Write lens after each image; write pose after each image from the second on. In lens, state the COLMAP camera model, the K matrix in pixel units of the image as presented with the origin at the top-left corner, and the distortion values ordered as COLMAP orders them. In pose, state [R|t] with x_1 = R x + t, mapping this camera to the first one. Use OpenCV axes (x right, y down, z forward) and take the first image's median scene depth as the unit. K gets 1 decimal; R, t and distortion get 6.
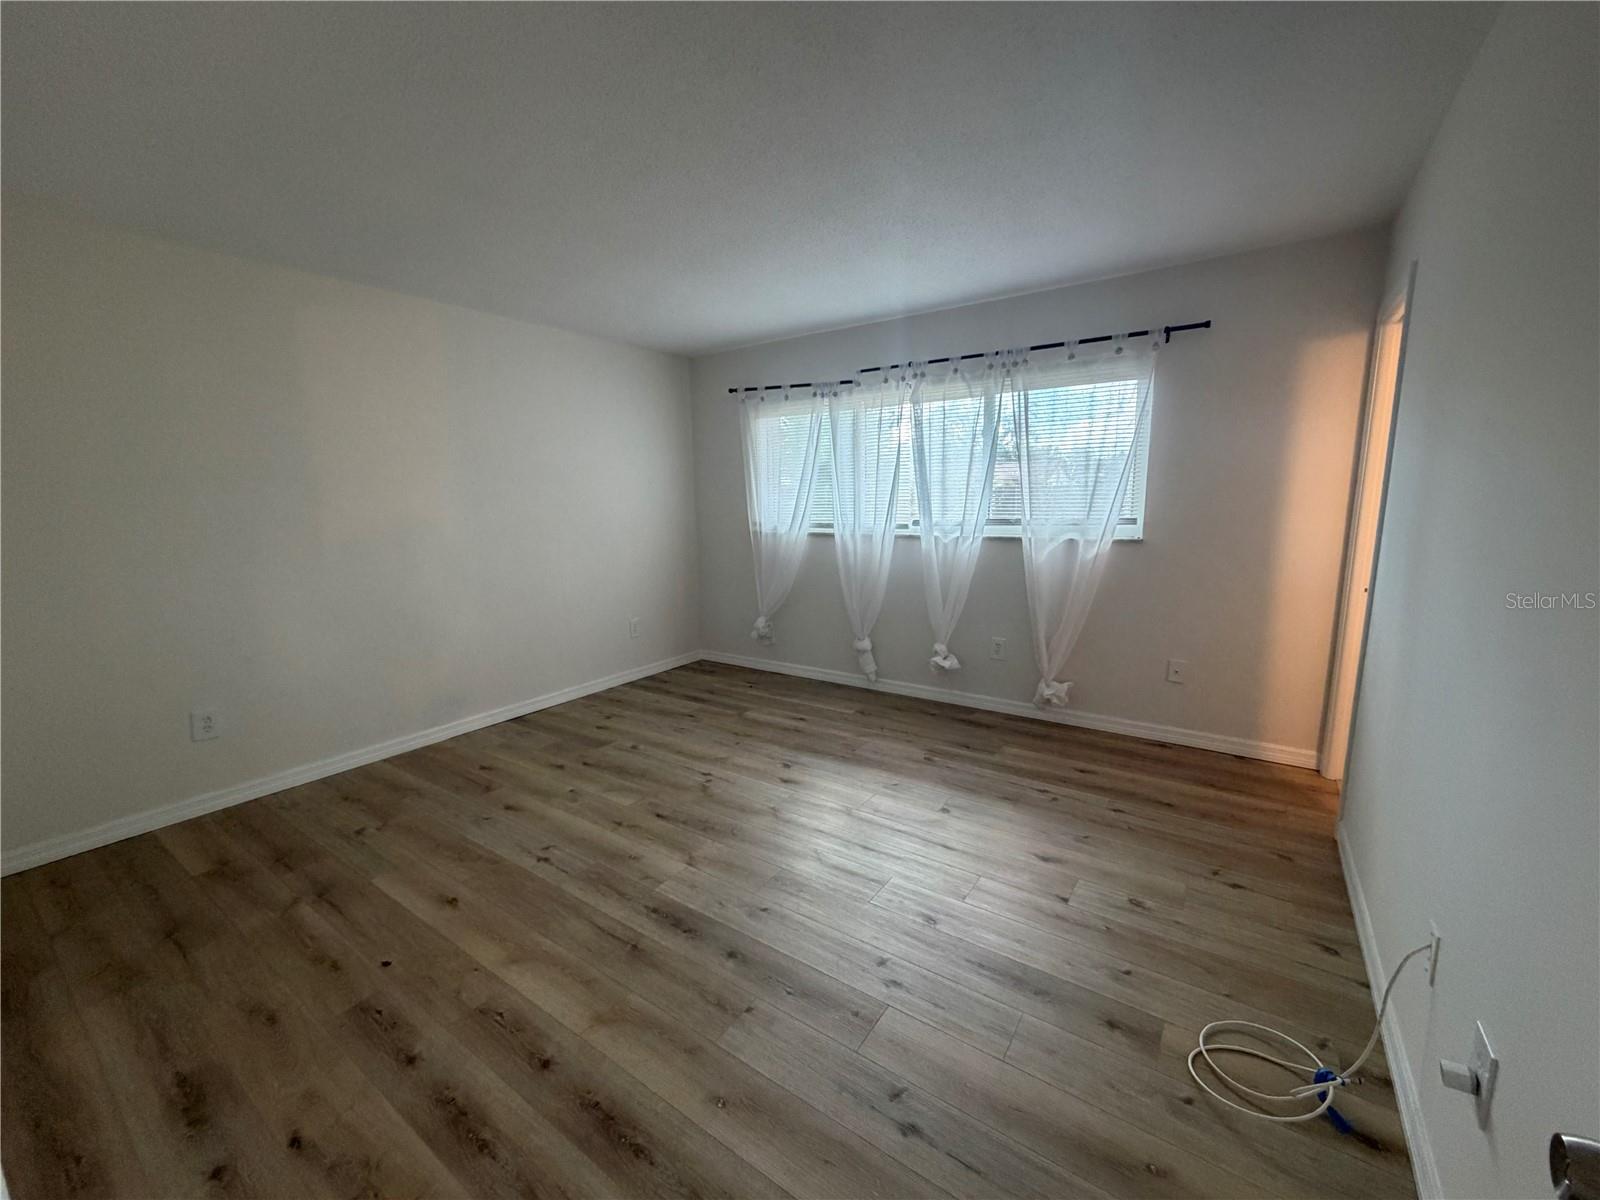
lens RADIAL K [[637.8, 0, 800.5], [0, 637.8, 602.5], [0, 0, 1]] dist [-0.001462, 0.000456]
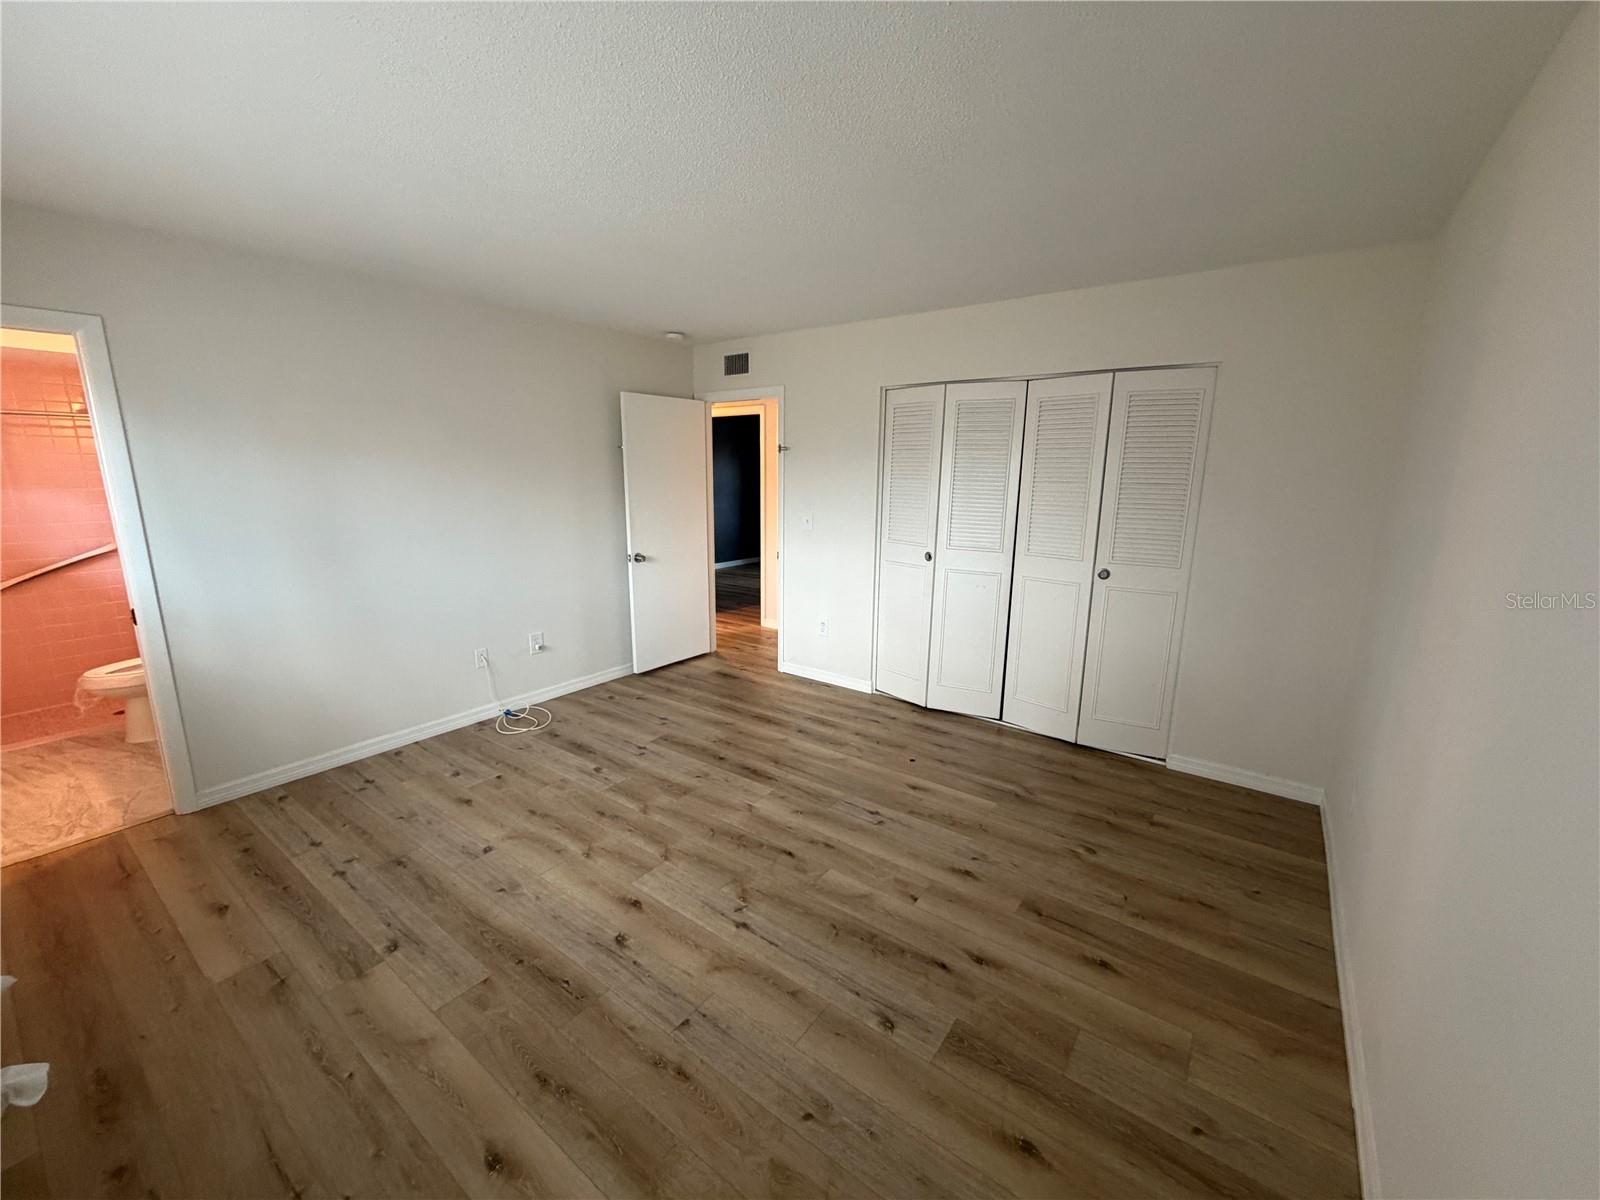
lens RADIAL K [[637.8, 0, 798.8], [0, 637.8, 600.6], [0, 0, 1]] dist [-0.001462, 0.000456]
pose [[-0.999493, 0.005354, 0.031383, -0.271985], [0.016345, 0.932220, 0.361522, -0.359649], [-0.027320, 0.361851, -0.931835, 1.775901]]
